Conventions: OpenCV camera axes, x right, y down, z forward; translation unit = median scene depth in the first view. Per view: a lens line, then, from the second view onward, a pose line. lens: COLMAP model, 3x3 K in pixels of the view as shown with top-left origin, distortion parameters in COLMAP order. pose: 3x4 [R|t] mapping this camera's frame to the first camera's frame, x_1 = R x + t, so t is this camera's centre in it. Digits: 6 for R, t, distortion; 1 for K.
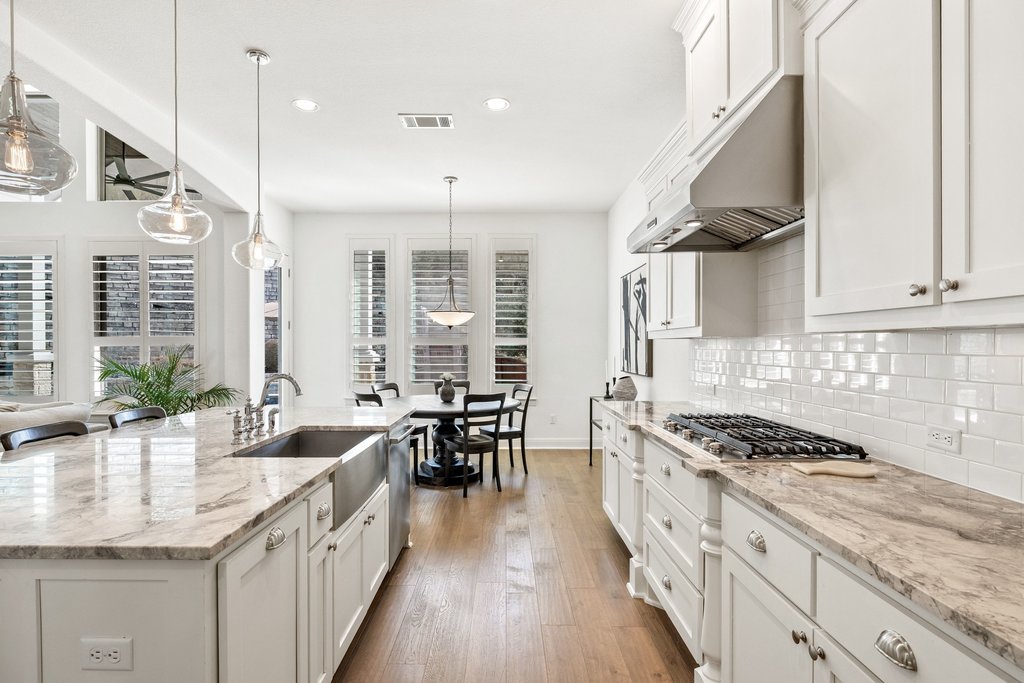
lens RADIAL K [[433.0, 0, 512.0], [0, 433.0, 341.5], [0, 0, 1]] dist [-0.000273, -0.000237]
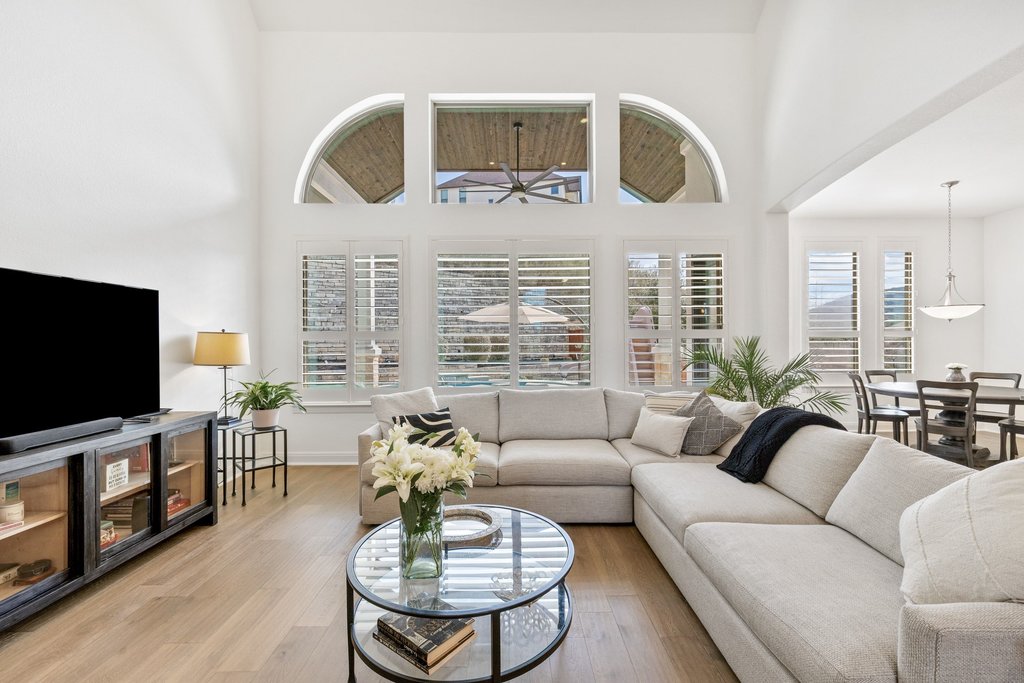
lens RADIAL K [[433.0, 0, 512.0], [0, 433.0, 341.5], [0, 0, 1]] dist [-0.000273, -0.000237]
pose [[0.999828, -0.006453, -0.017409, -0.893675], [0.006625, 0.999930, 0.009805, 0.007604], [0.017345, -0.009918, 0.999800, -0.092502]]
